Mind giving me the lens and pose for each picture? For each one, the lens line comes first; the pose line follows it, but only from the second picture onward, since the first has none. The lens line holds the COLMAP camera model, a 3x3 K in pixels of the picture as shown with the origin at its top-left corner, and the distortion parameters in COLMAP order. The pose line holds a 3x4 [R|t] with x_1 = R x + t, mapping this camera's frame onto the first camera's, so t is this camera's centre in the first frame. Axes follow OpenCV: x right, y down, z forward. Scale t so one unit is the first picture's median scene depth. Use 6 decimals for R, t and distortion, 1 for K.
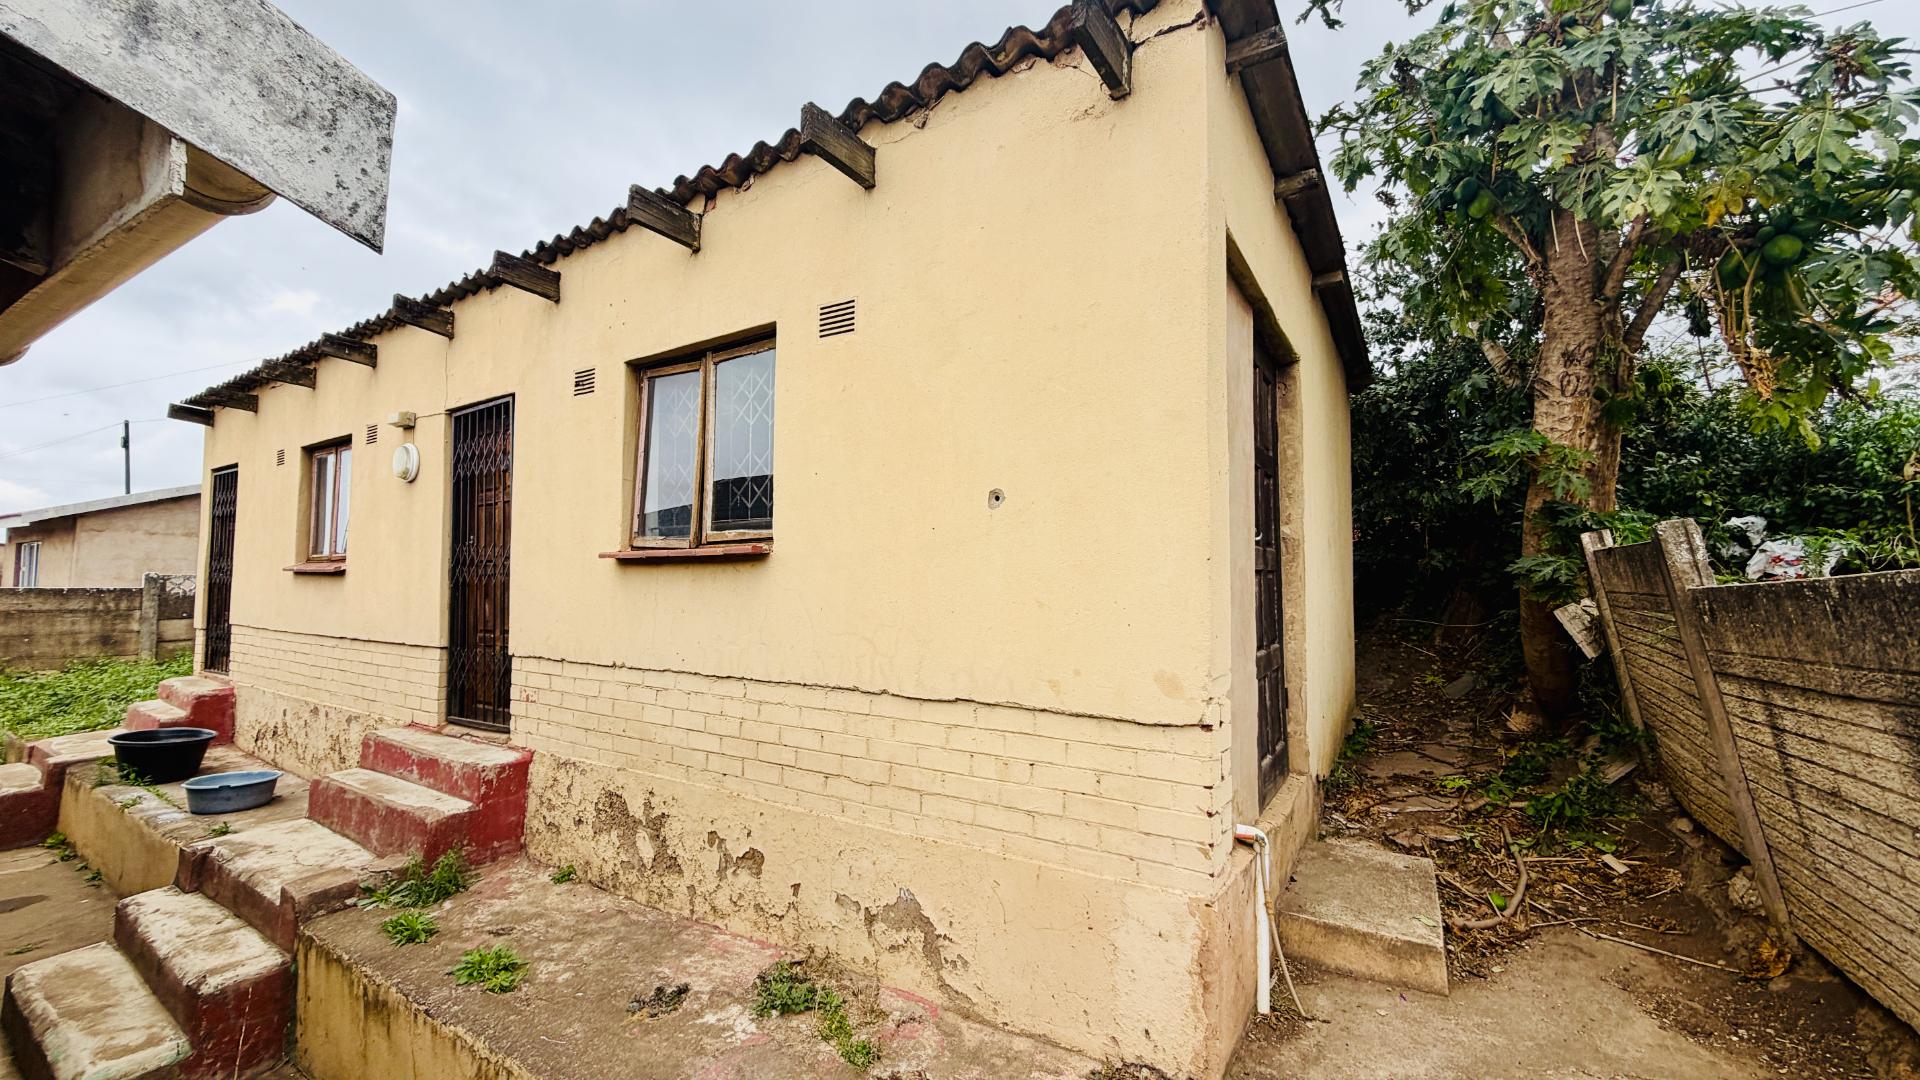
lens RADIAL K [[763.4, 0, 955.1], [0, 763.4, 540.1], [0, 0, 1]] dist [0.000579, 0.000177]
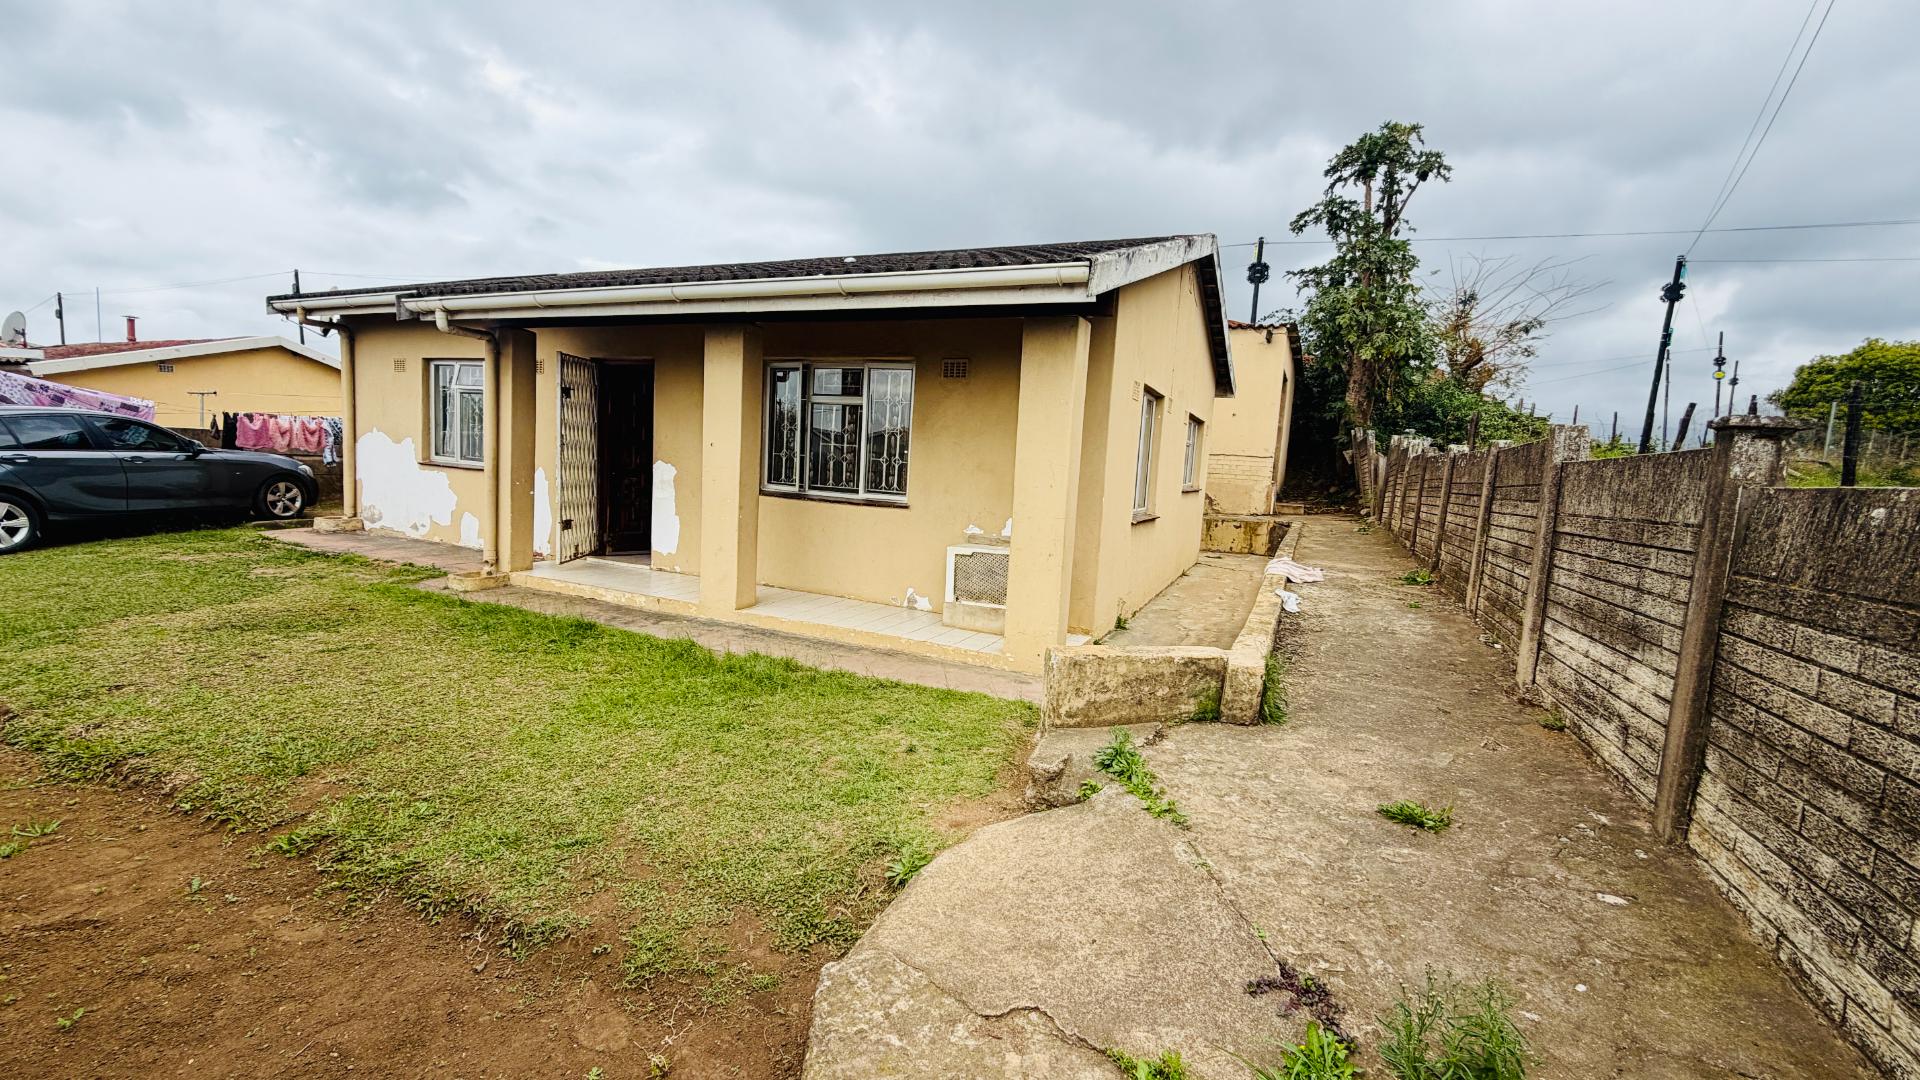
lens RADIAL K [[763.4, 0, 962.2], [0, 763.4, 534.3], [0, 0, 1]] dist [0.000579, 0.000177]
pose [[0.992026, 0.042720, 0.118573, -1.840183], [-0.060349, 0.986946, 0.149319, 0.062778], [-0.110647, -0.155284, 0.981654, -3.130741]]
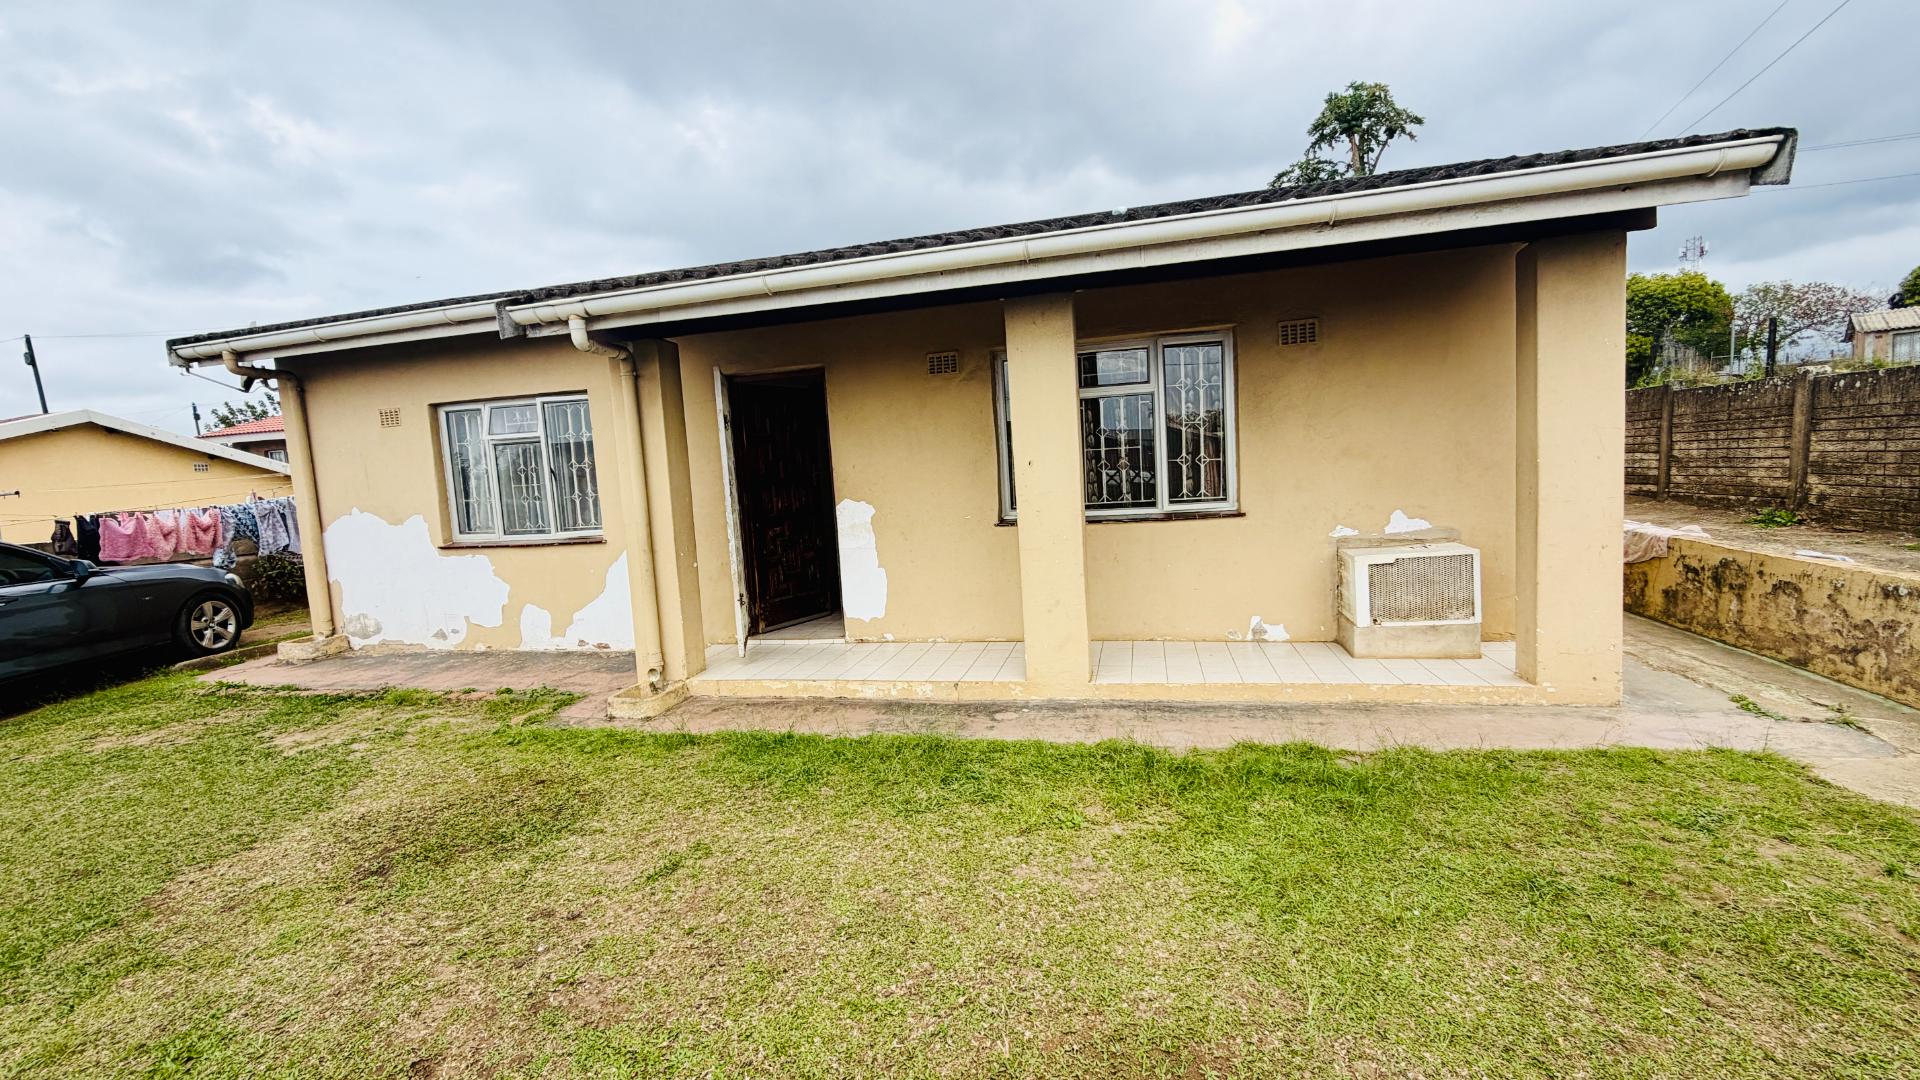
lens RADIAL K [[763.4, 0, 963.1], [0, 763.4, 532.4], [0, 0, 1]] dist [0.000579, 0.000177]
pose [[0.953205, -0.088426, 0.289104, -2.704651], [0.049548, 0.989032, 0.139142, 0.086977], [-0.298237, -0.118306, 0.947132, -2.501965]]
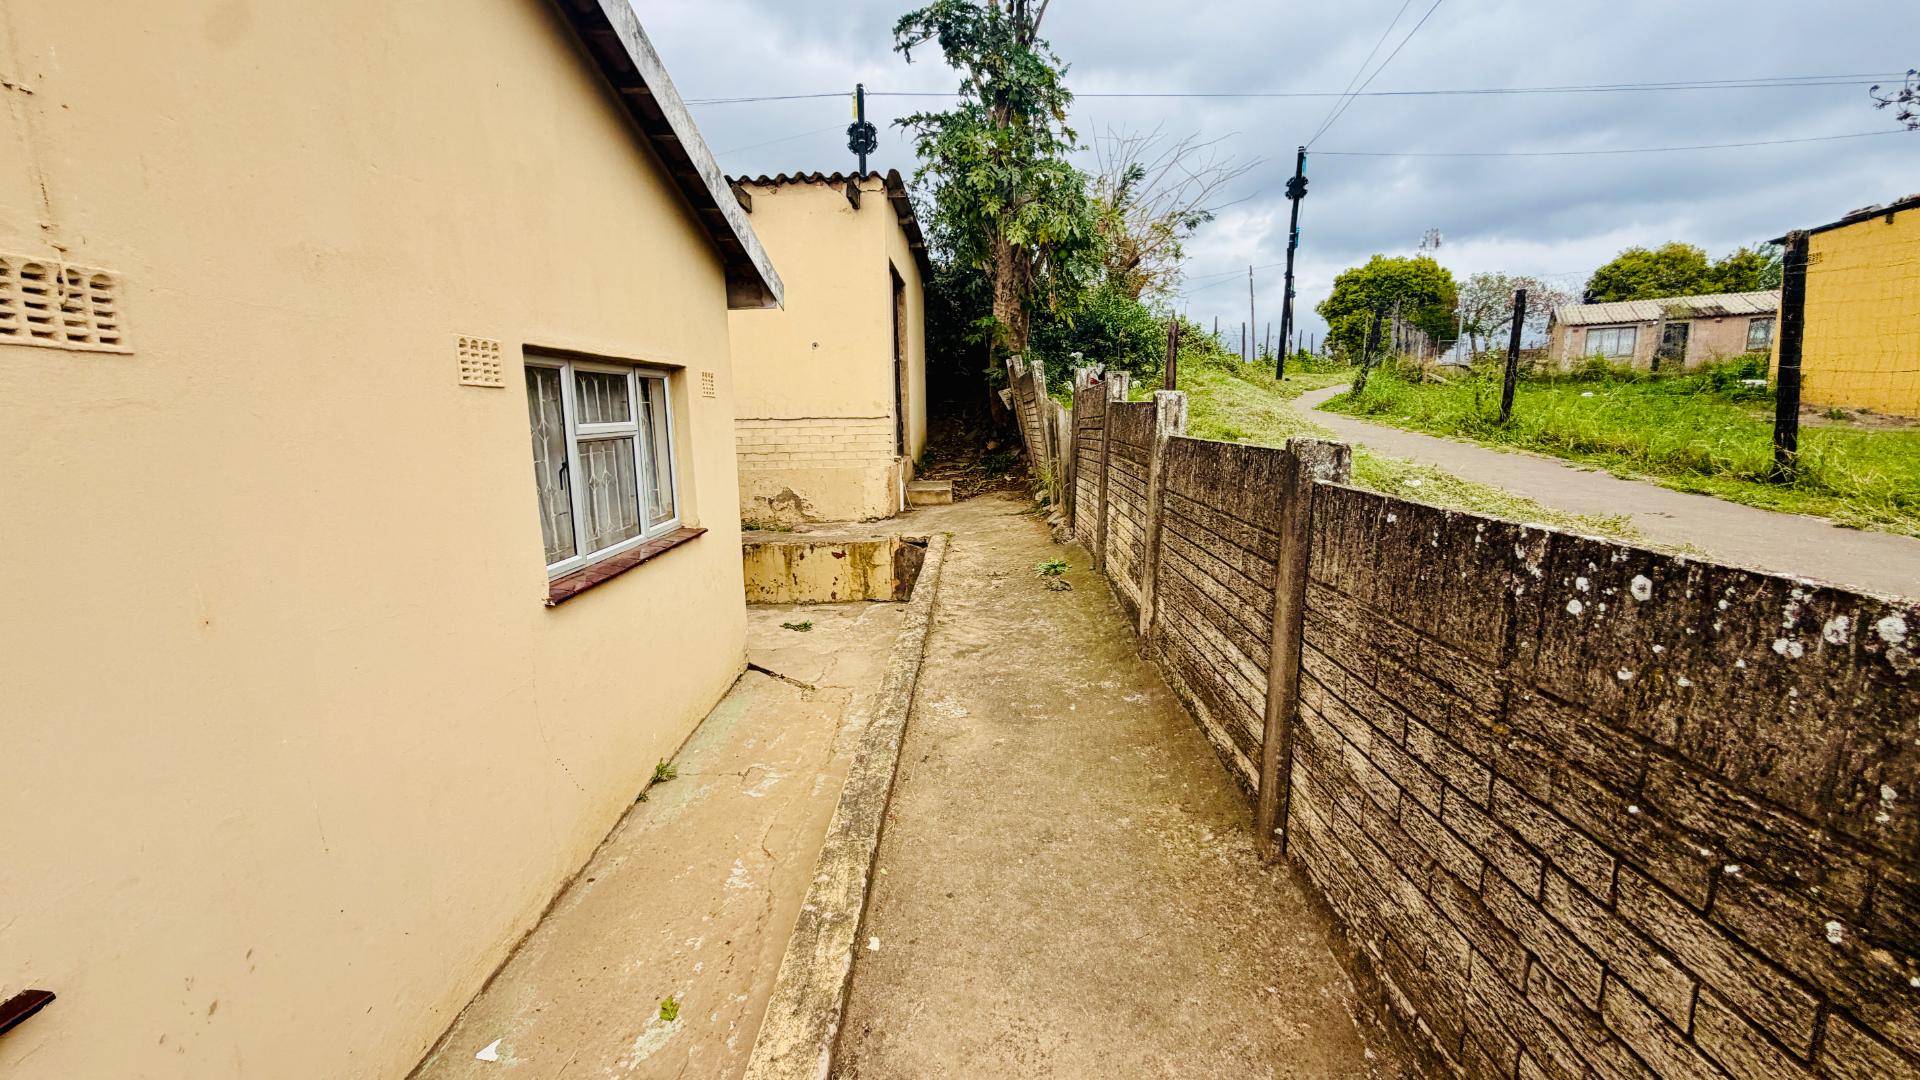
lens RADIAL K [[763.4, 0, 953.4], [0, 763.4, 532.6], [0, 0, 1]] dist [0.000579, 0.000177]
pose [[0.868844, -0.103950, 0.484050, -0.747536], [-0.002877, 0.976632, 0.214897, 0.010084], [-0.495078, -0.188105, 0.848242, -1.421656]]
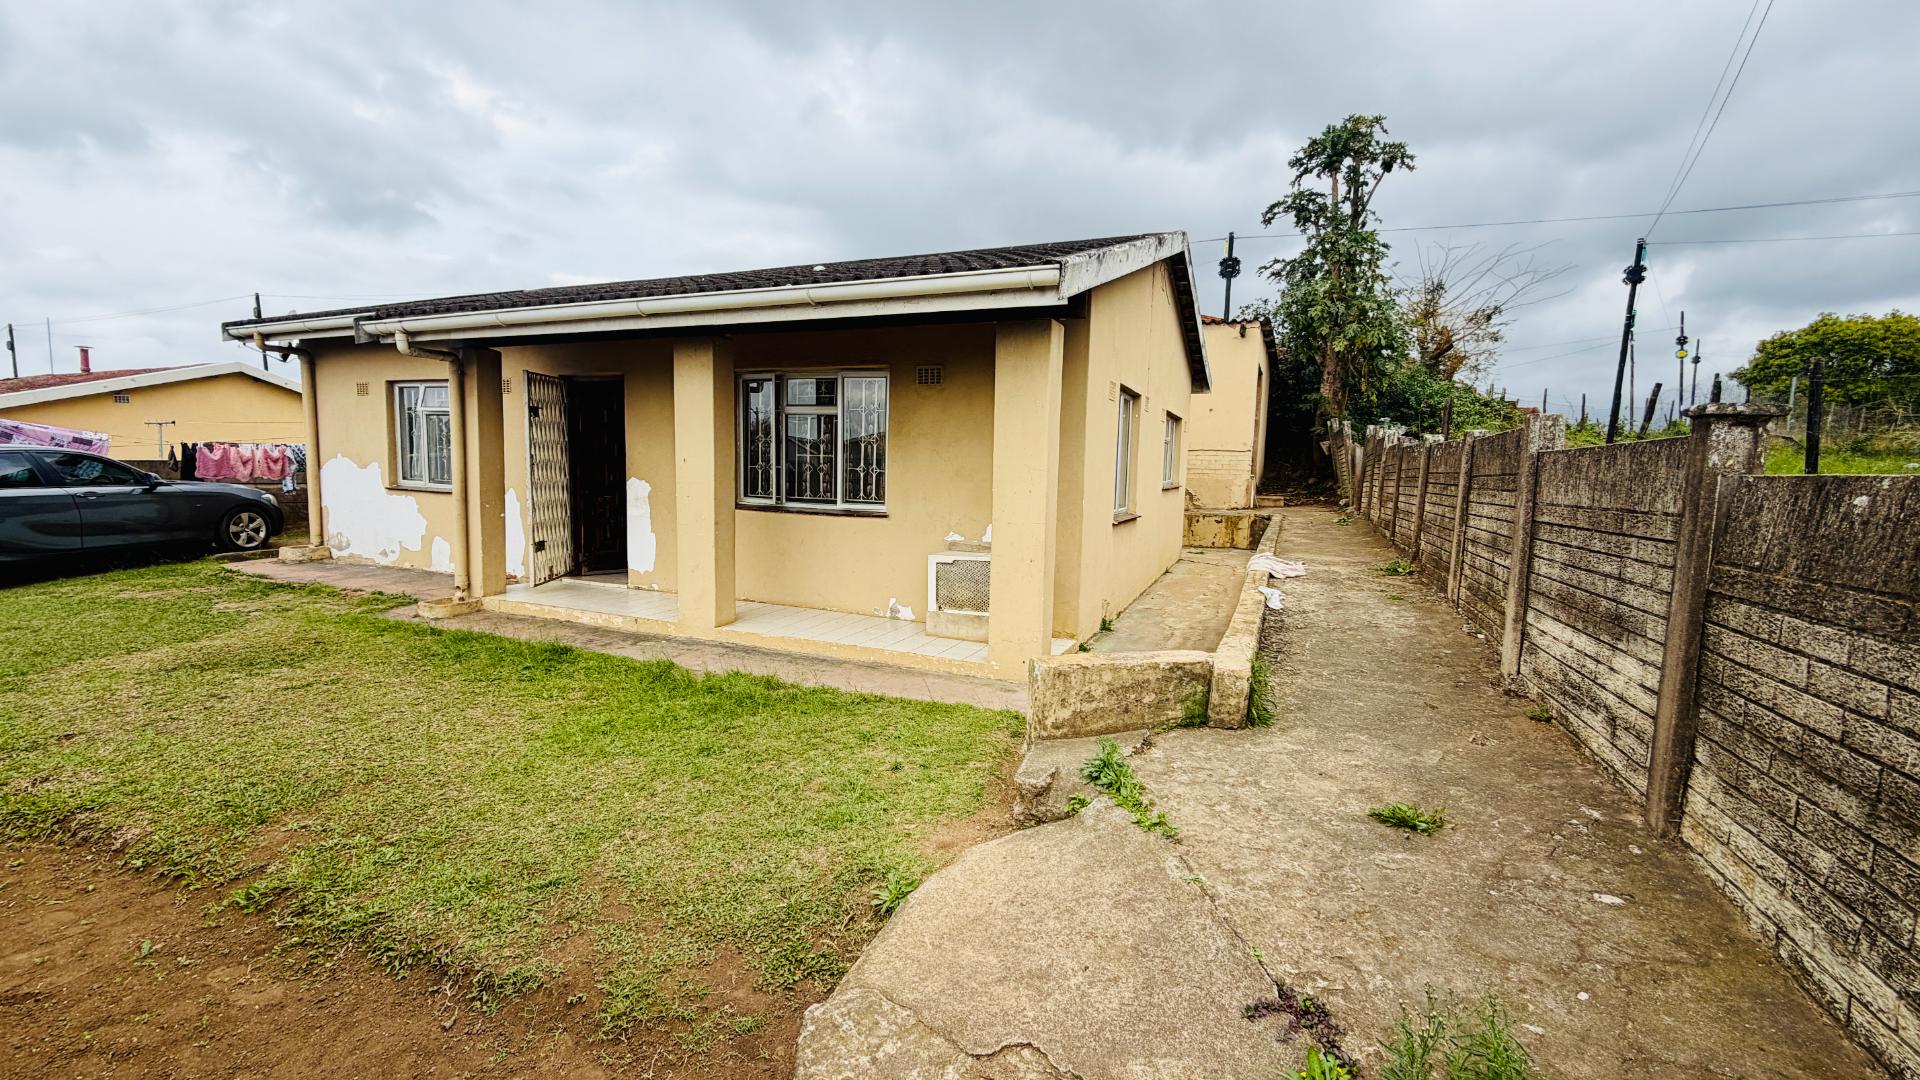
lens RADIAL K [[763.4, 0, 962.0], [0, 763.4, 534.2], [0, 0, 1]] dist [0.000579, 0.000177]
pose [[0.990253, 0.006430, 0.139130, -1.830377], [-0.026853, 0.989006, 0.145419, 0.053242], [-0.136666, -0.147738, 0.979539, -3.112068]]
